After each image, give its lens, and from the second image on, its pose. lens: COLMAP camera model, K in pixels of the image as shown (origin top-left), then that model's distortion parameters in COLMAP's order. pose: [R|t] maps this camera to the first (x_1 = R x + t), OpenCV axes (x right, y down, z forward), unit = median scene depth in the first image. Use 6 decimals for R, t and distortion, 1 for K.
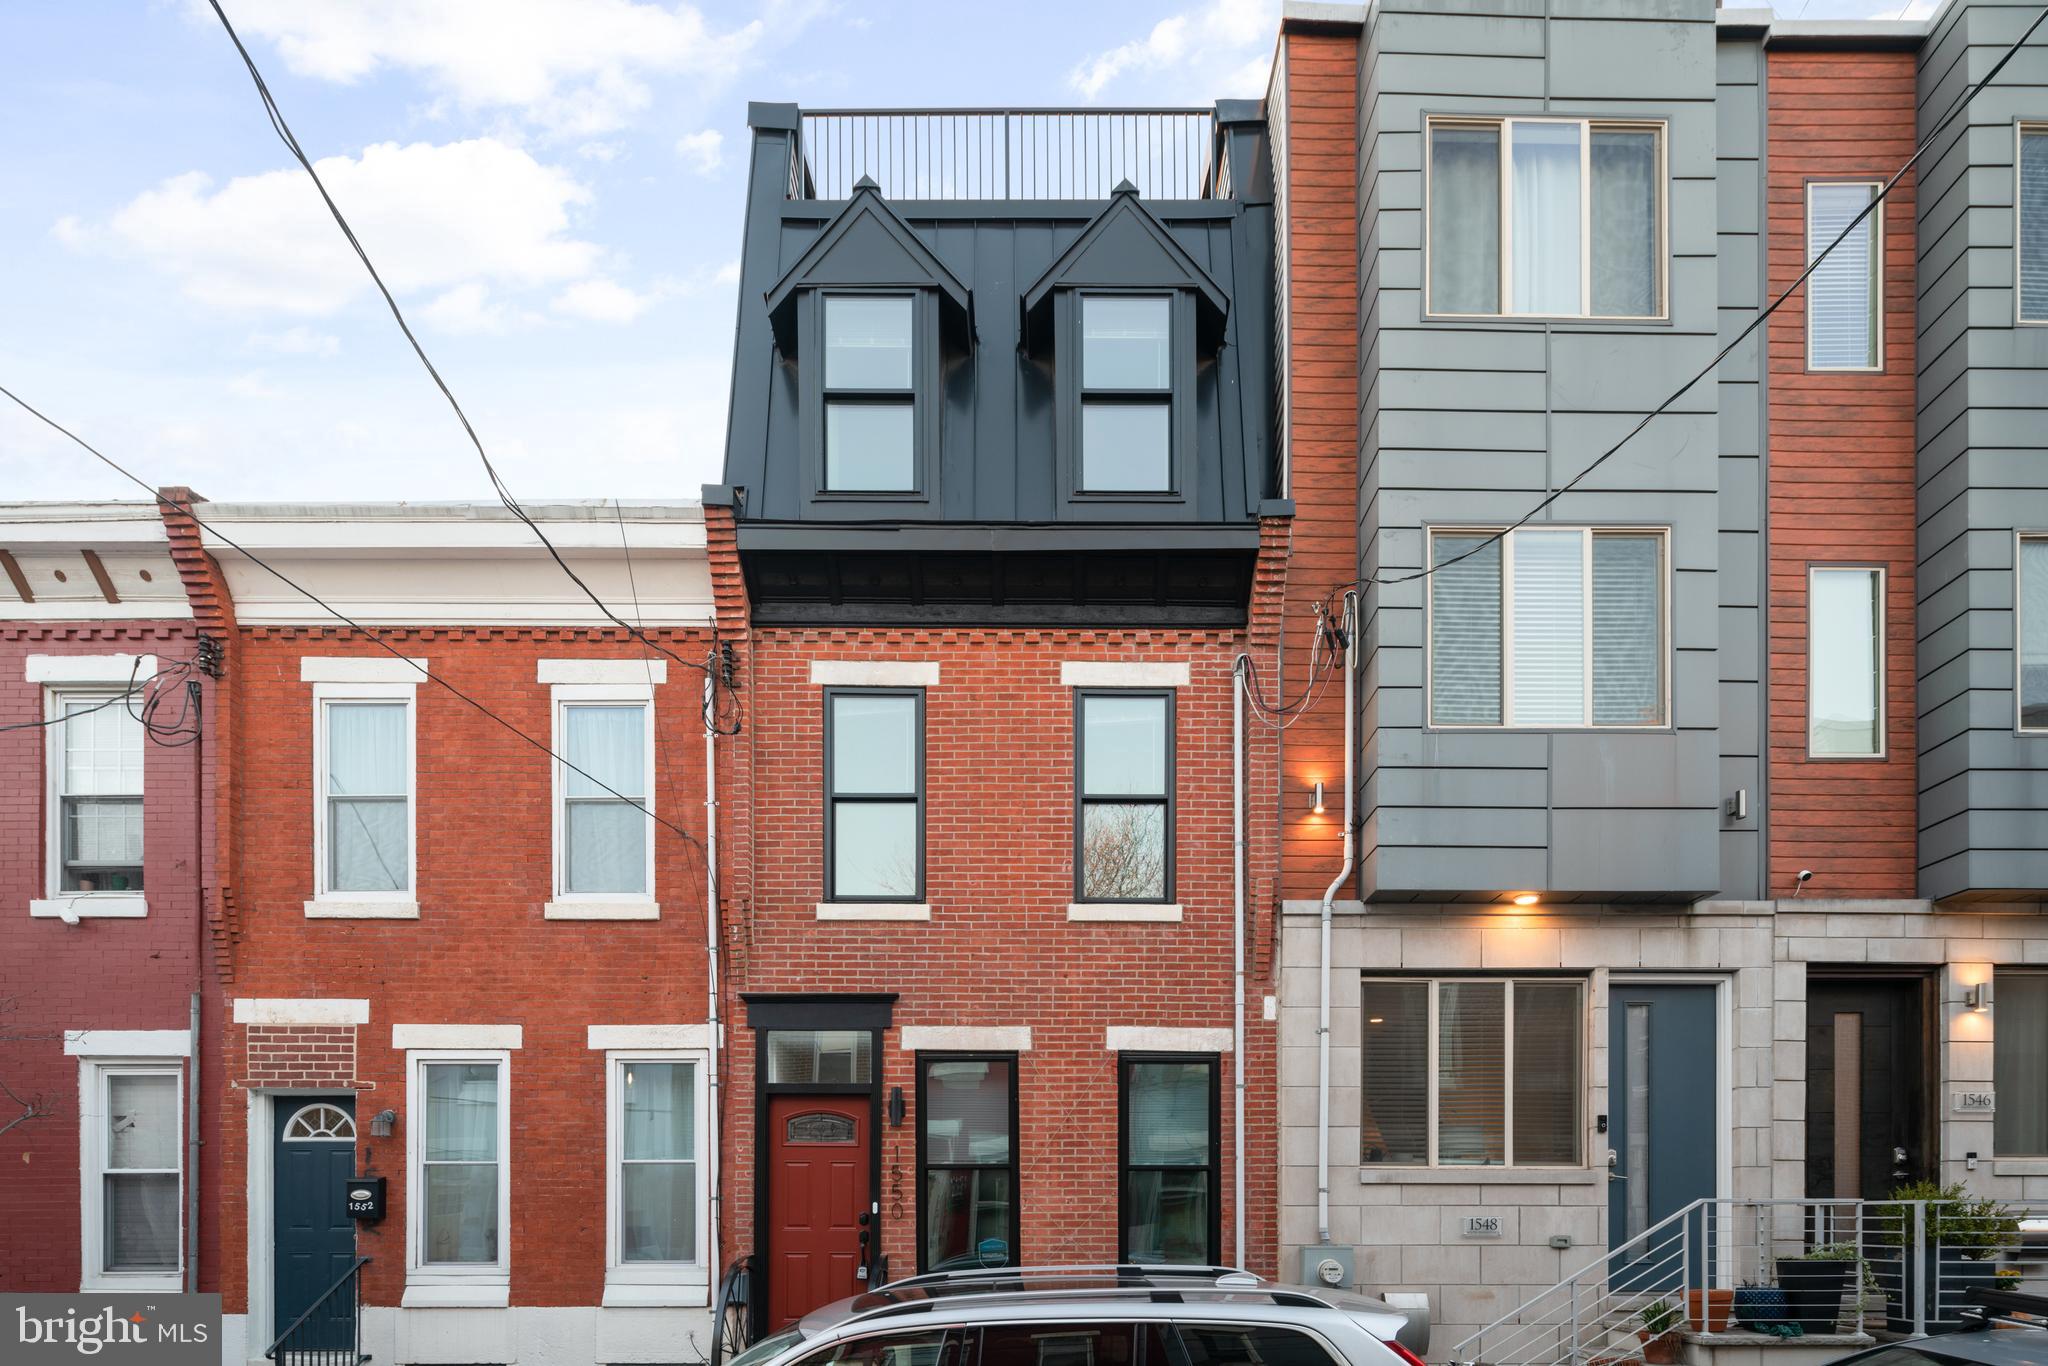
lens RADIAL K [[1010.9, 0, 1024.0], [0, 1010.9, 736.8], [0, 0, 1]] dist [-0.002754, 0.000144]
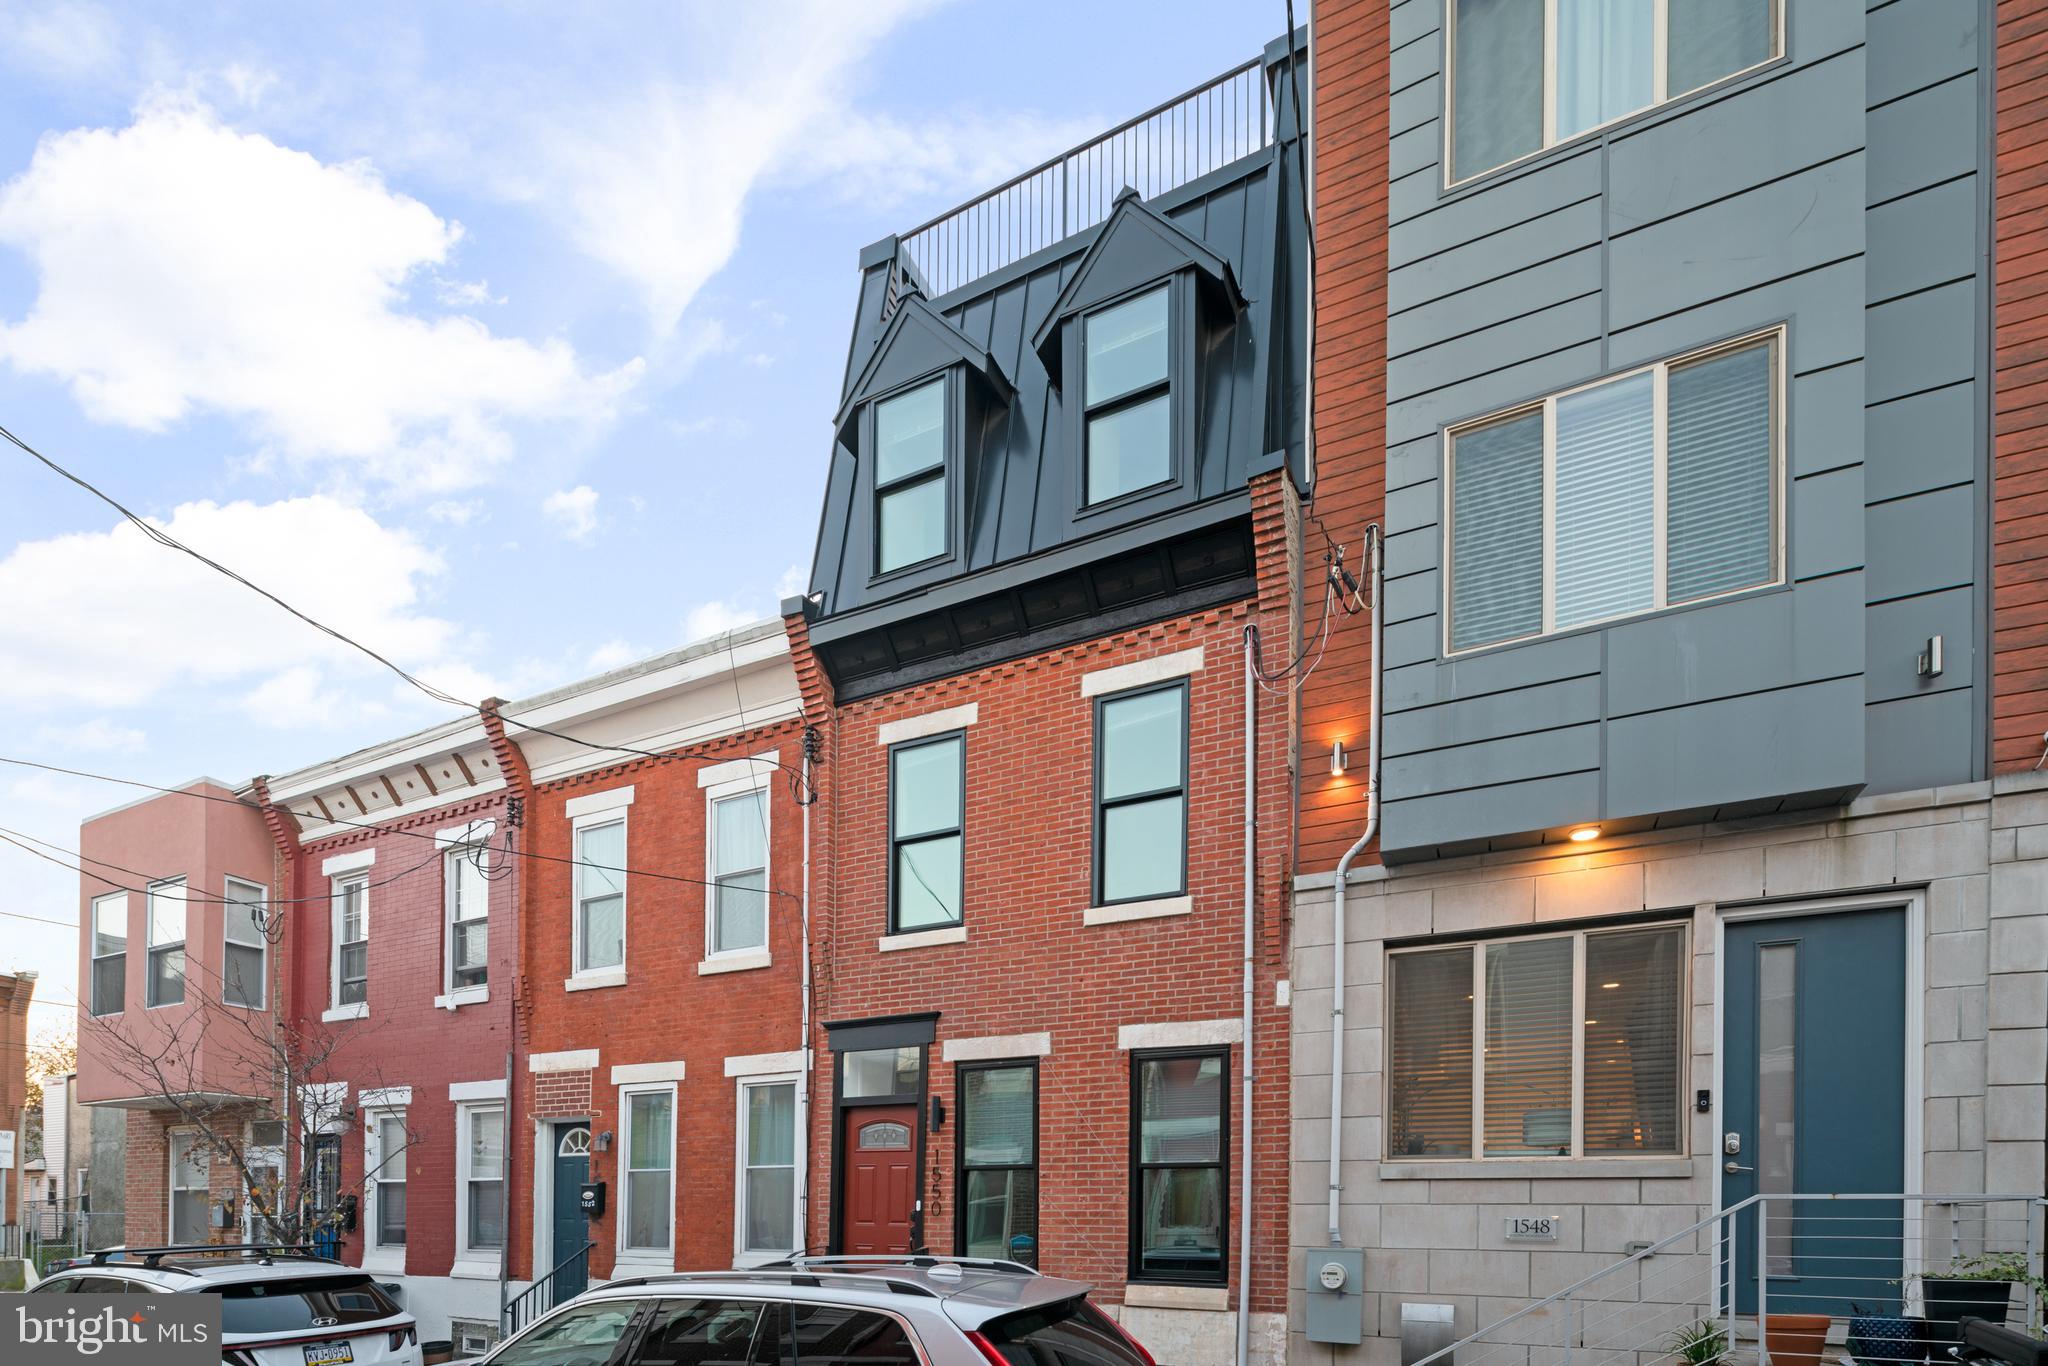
lens RADIAL K [[997.5, 0, 1020.6], [0, 997.5, 710.3], [0, 0, 1]] dist [-0.002941, -0.000491]
pose [[0.876957, -0.212862, -0.430856, 0.477861], [0.199494, 0.976902, -0.076585, 0.031123], [0.437206, -0.018791, 0.899165, 0.055426]]
